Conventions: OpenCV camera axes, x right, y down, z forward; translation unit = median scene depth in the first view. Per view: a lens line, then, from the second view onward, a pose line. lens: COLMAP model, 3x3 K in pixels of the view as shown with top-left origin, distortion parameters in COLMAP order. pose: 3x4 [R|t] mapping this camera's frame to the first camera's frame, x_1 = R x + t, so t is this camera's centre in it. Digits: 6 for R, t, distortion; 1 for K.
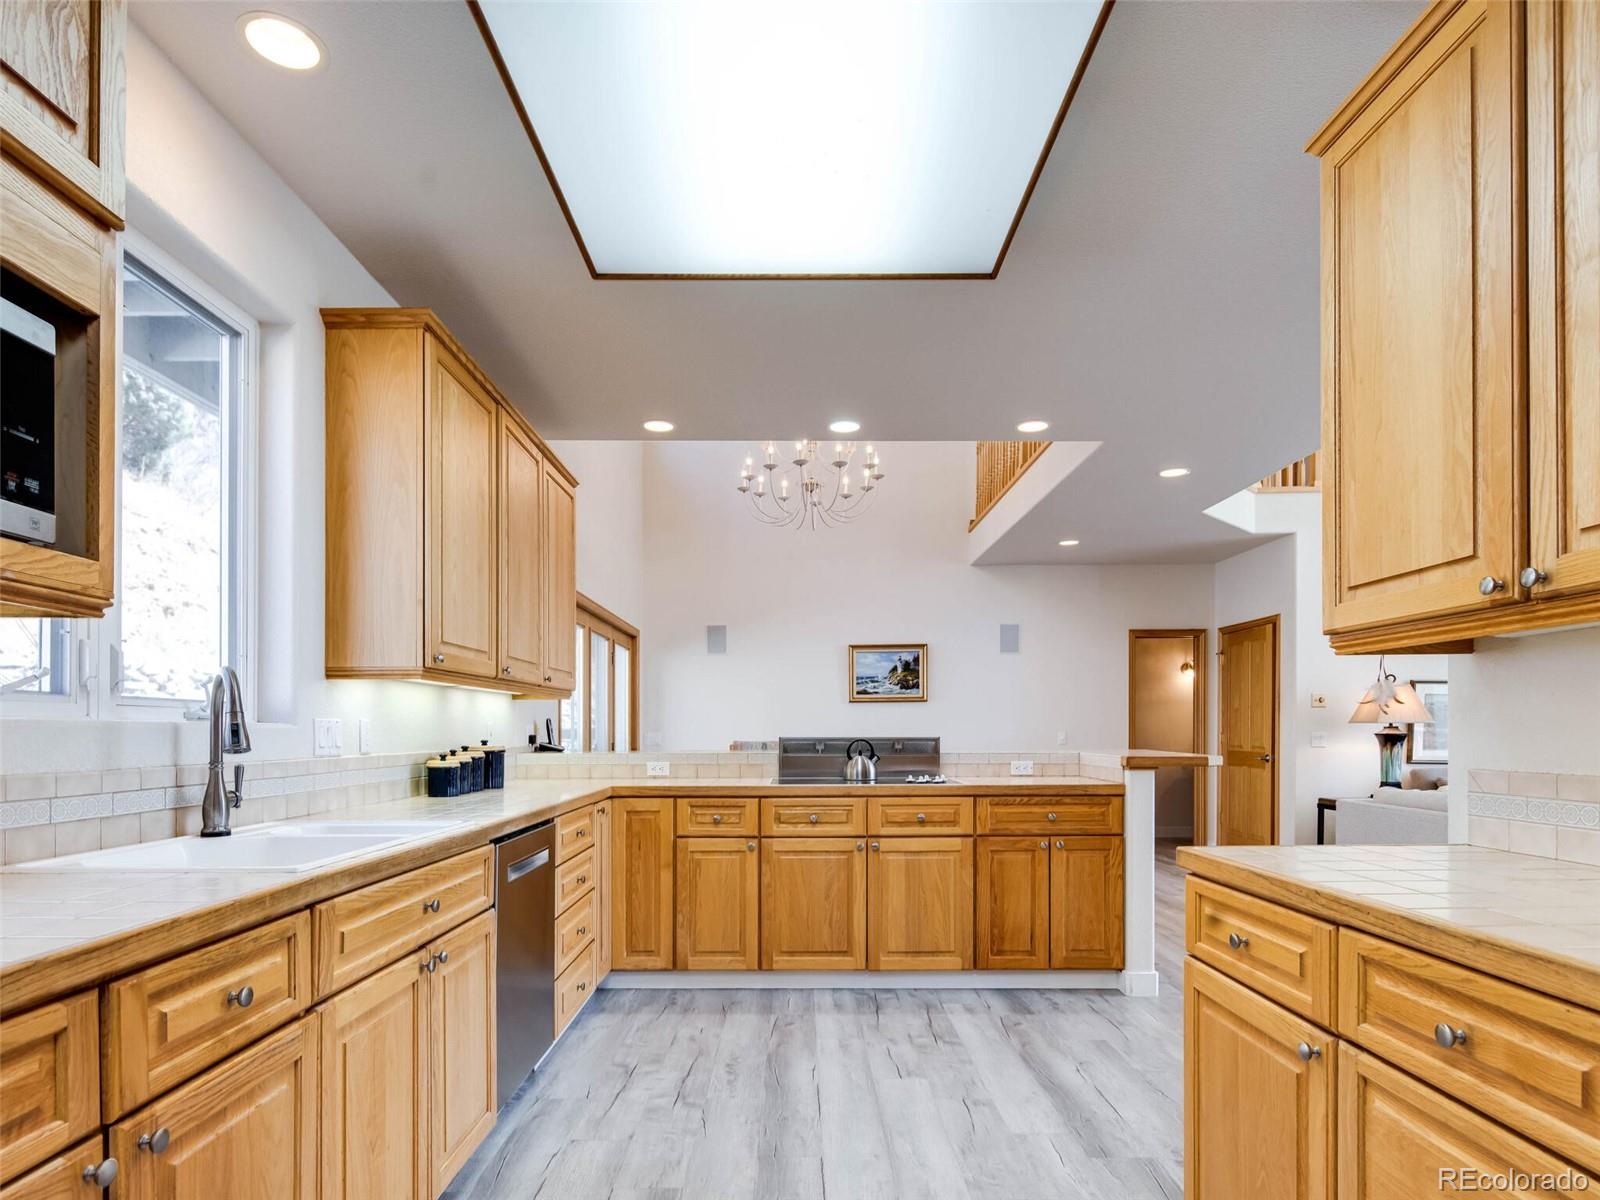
lens RADIAL K [[854.7, 0, 787.6], [0, 854.7, 778.9], [0, 0, 1]] dist [0.001386, -0.000143]
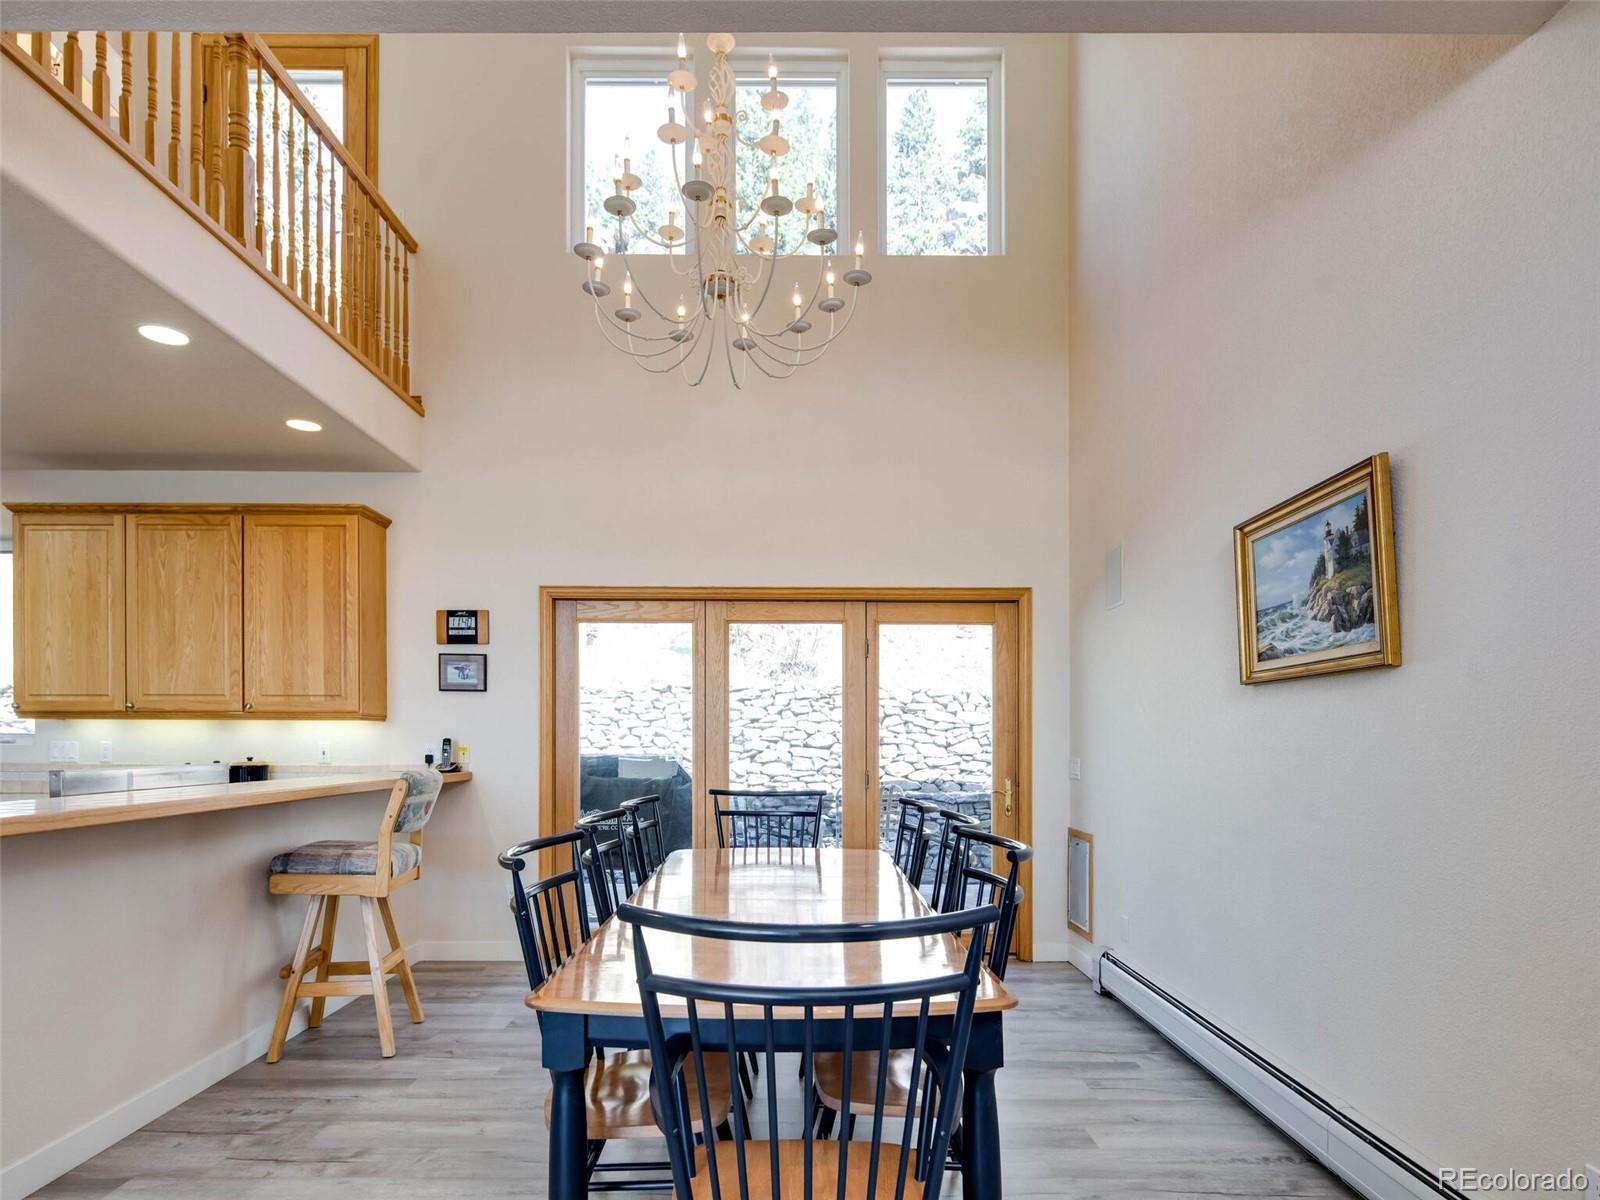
lens RADIAL K [[888.8, 0, 793.4], [0, 888.8, 743.0], [0, 0, 1]] dist [0.002375, -0.000807]
pose [[0.015241, 0.008072, -0.999851, 0.921555], [-0.061484, 0.998083, 0.007121, -0.119101], [0.997992, 0.061366, 0.015708, 1.697010]]
